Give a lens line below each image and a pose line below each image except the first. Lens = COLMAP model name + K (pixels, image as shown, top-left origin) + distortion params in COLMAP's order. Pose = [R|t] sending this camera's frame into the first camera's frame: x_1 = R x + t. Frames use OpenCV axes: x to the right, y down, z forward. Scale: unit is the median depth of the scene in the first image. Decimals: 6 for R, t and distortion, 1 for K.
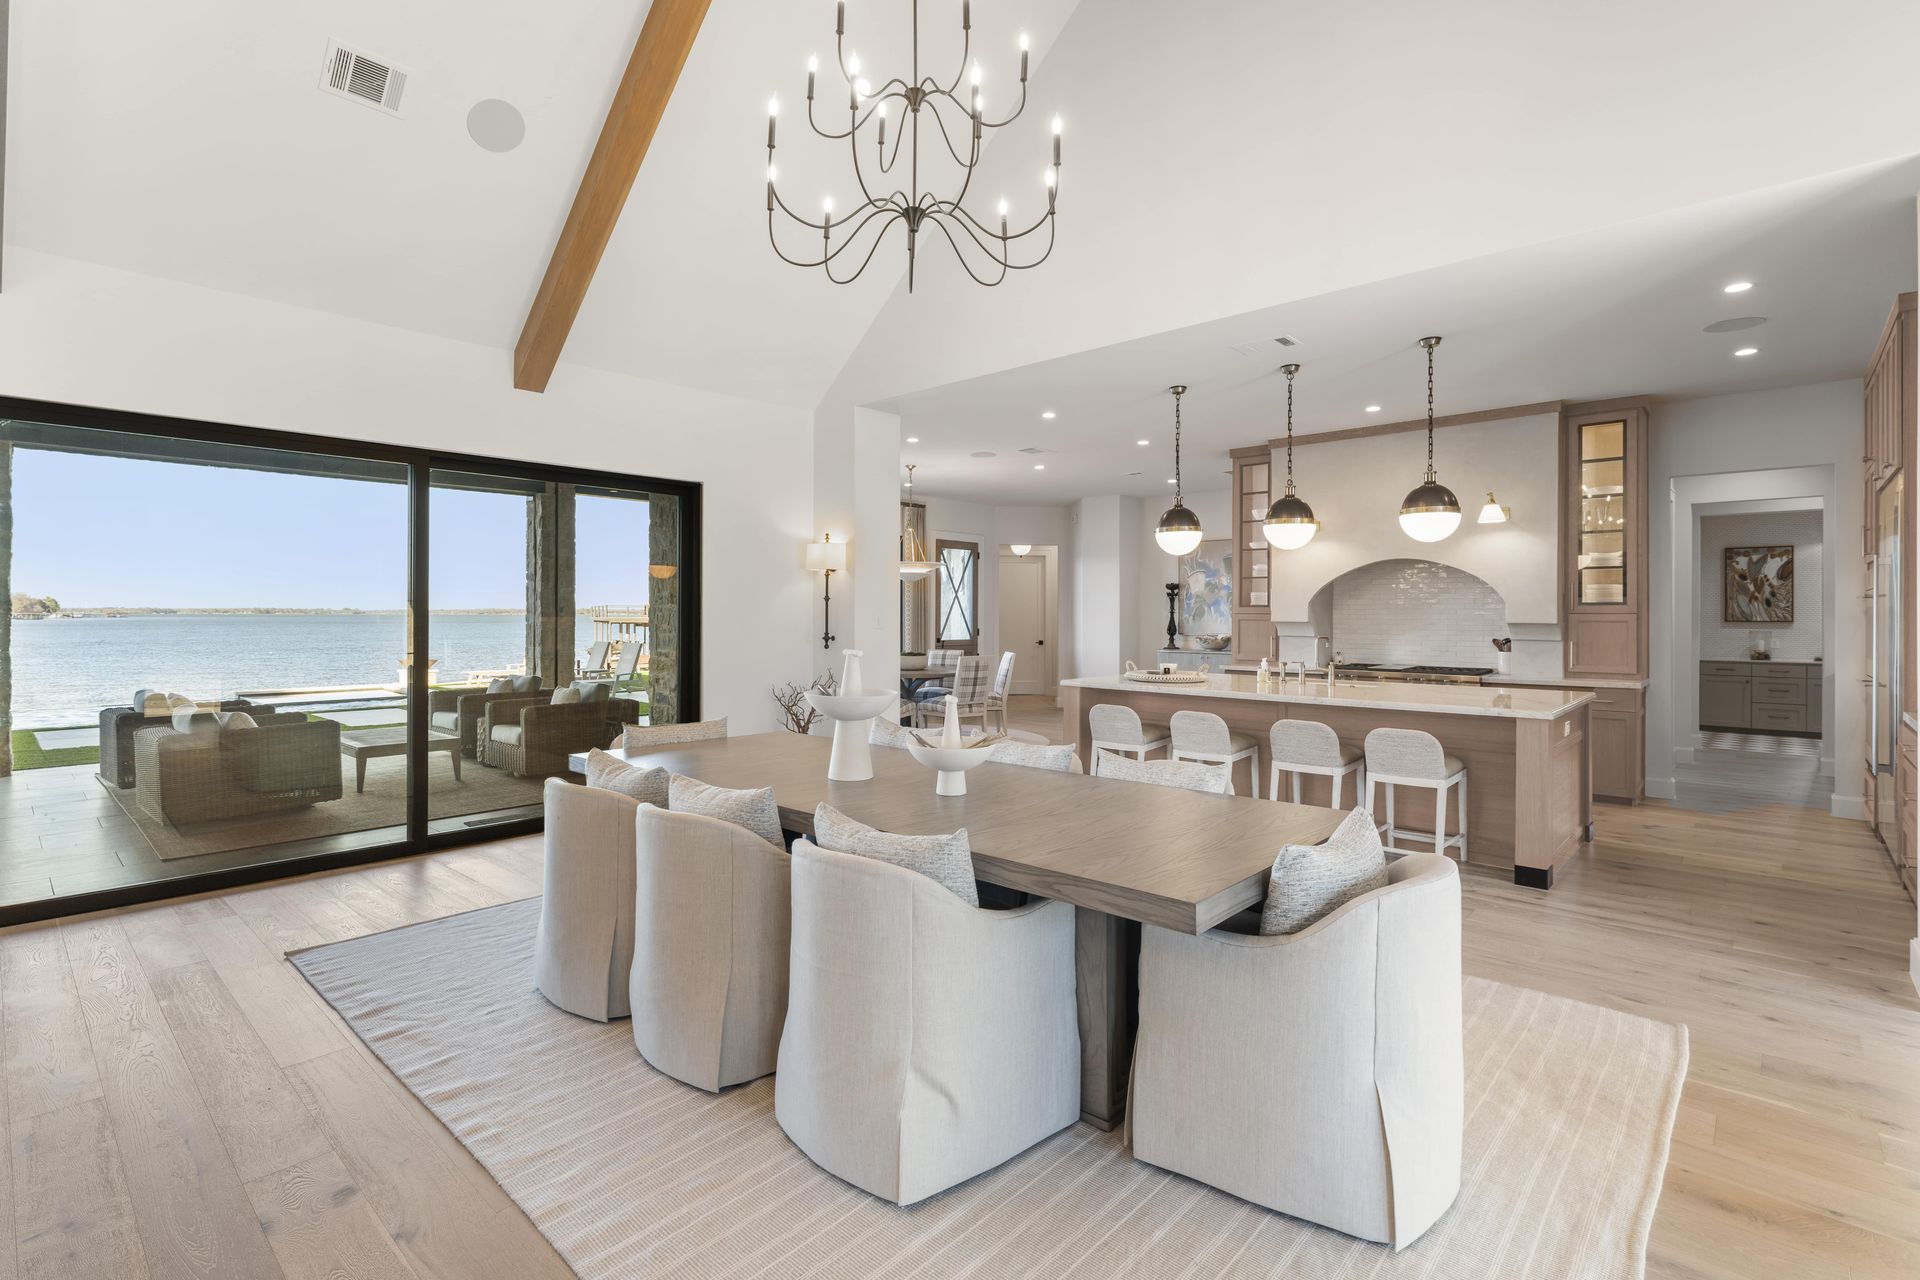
lens RADIAL K [[903.8, 0, 961.0], [0, 903.8, 615.3], [0, 0, 1]] dist [-0.003106, 0.000013]
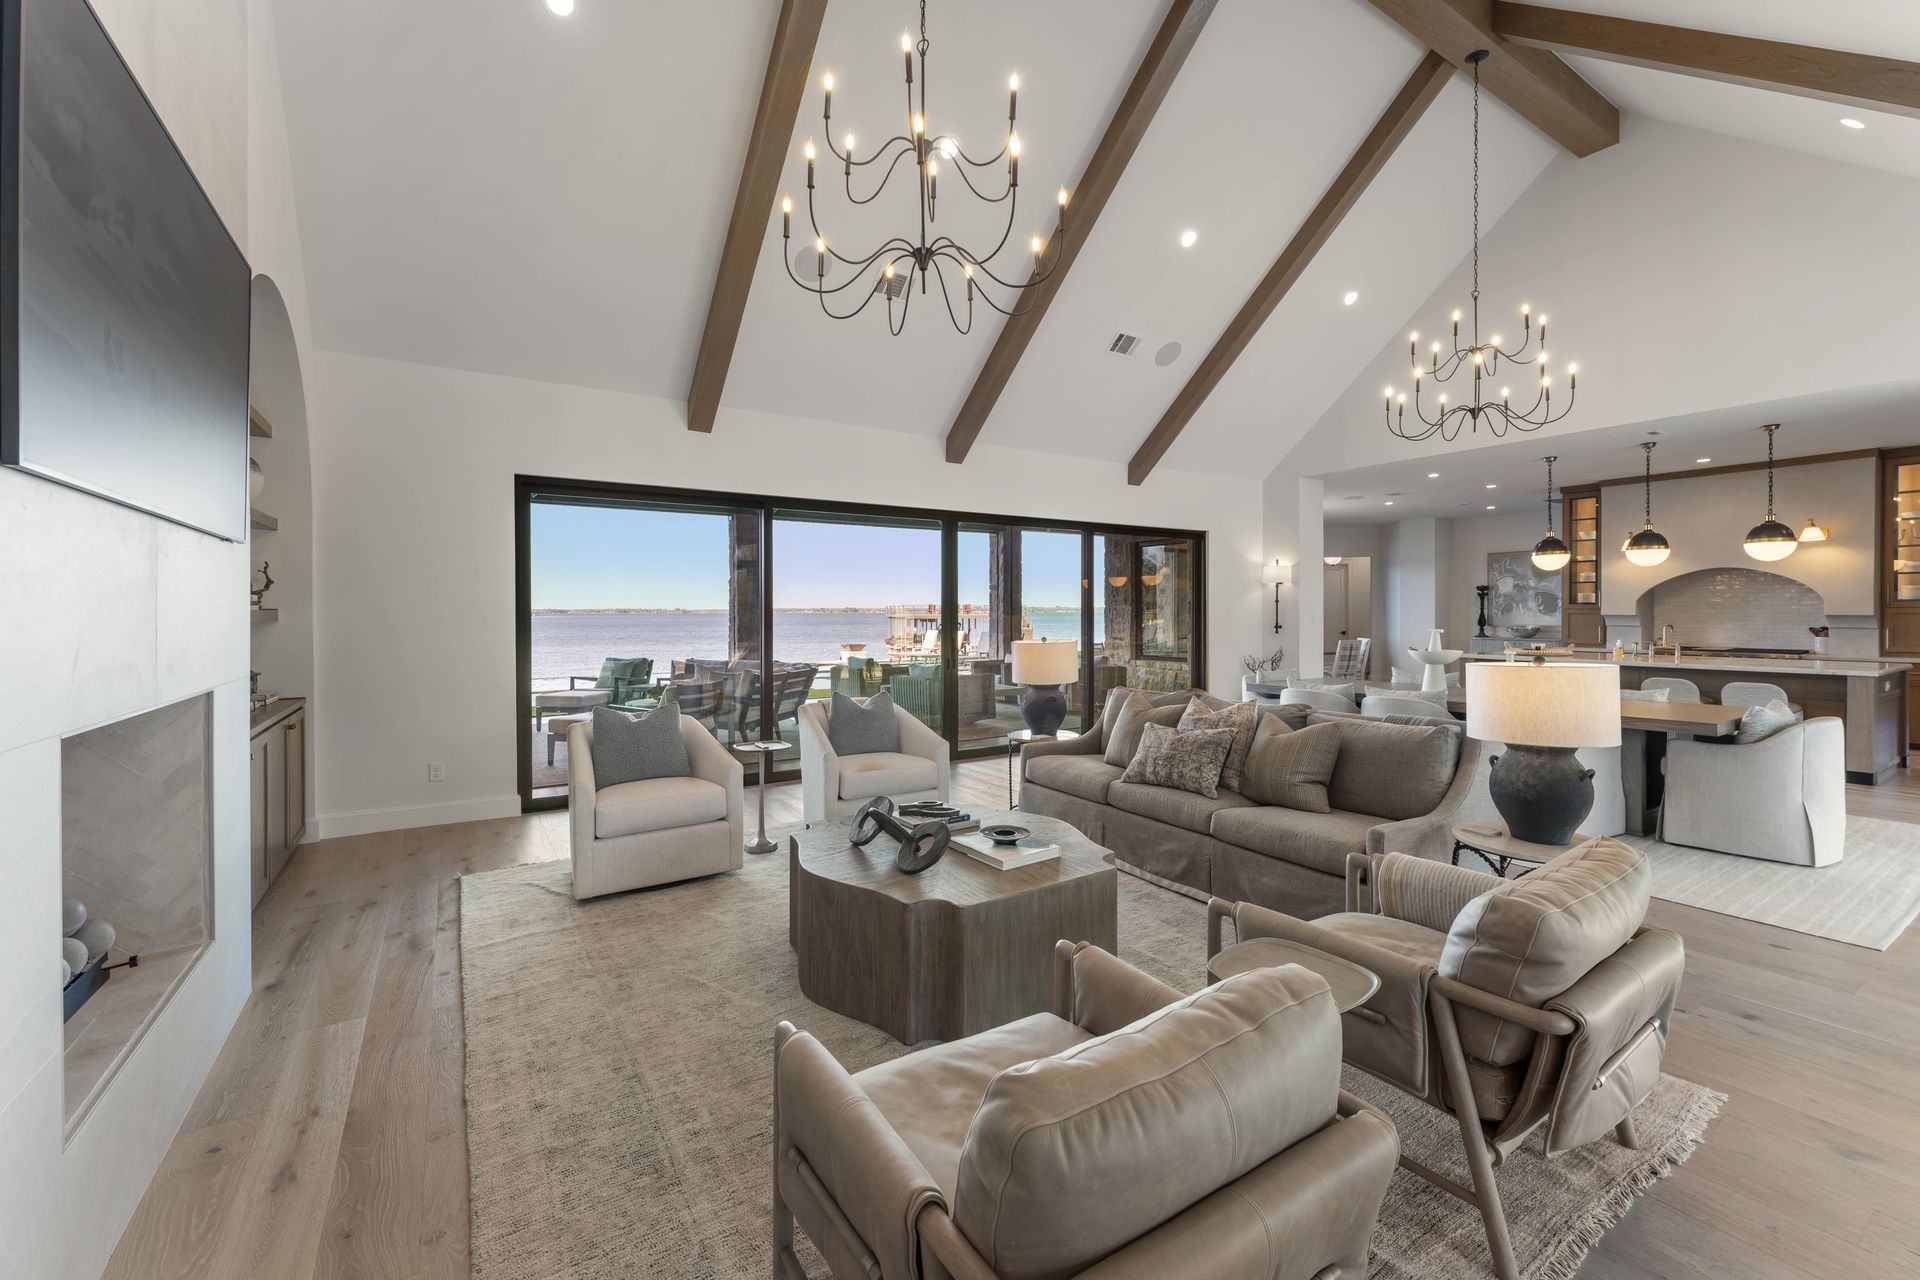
lens RADIAL K [[791.3, 0, 953.2], [0, 791.3, 615.5], [0, 0, 1]] dist [0.001530, -0.000411]
pose [[0.965671, -0.004031, -0.259739, -0.352595], [0.005213, 0.999979, 0.003860, -0.002335], [0.259718, -0.005081, 0.965671, -0.488594]]
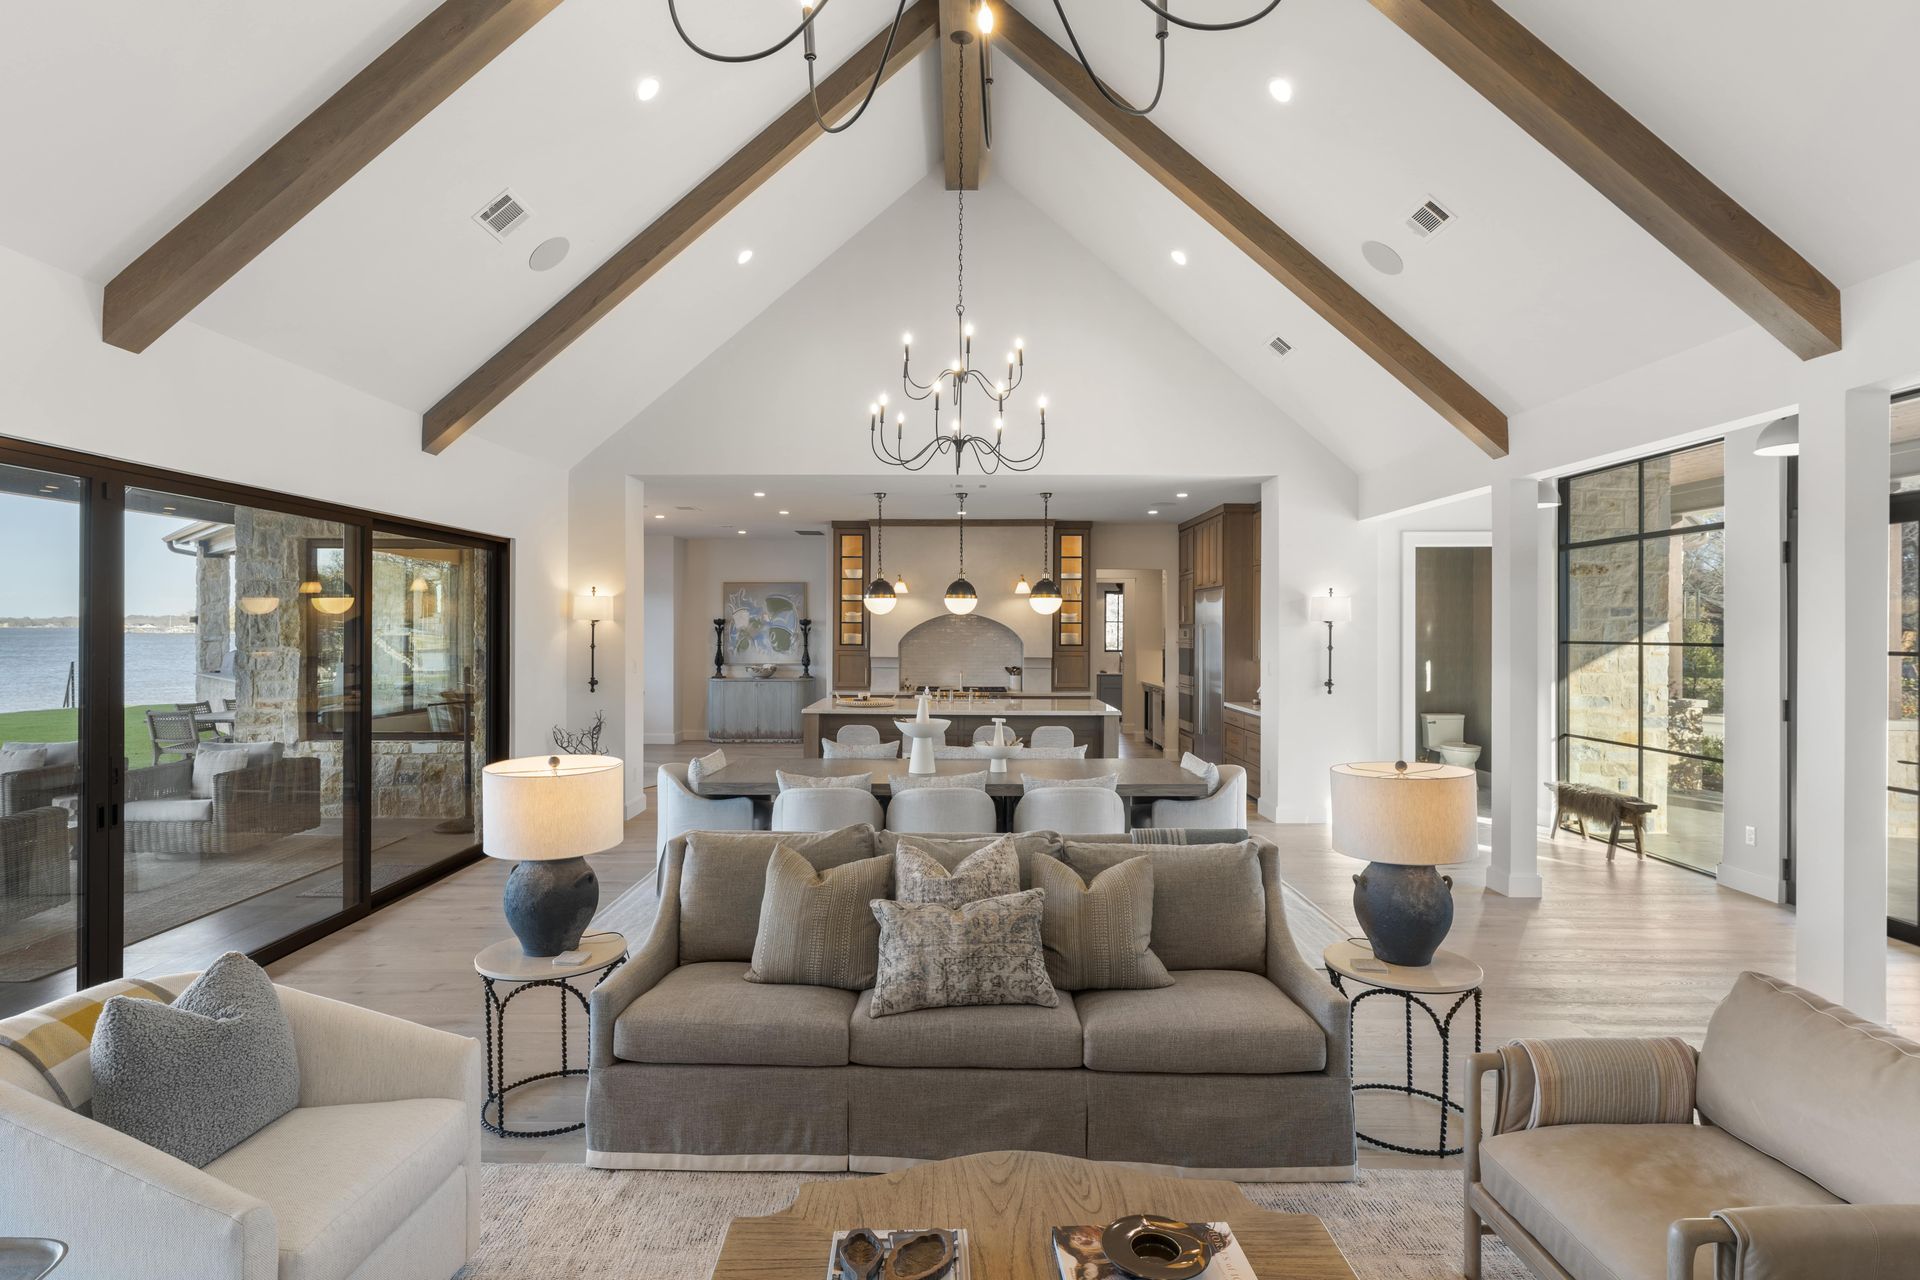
lens RADIAL K [[996.4, 0, 960.0], [0, 996.4, 640.0], [0, 0, 1]] dist [-0.008141, -0.000203]
pose [[0.741522, -0.006242, 0.670900, -0.664972], [-0.002360, 0.999926, 0.011912, -0.044332], [-0.670925, -0.010416, 0.741452, -0.202698]]
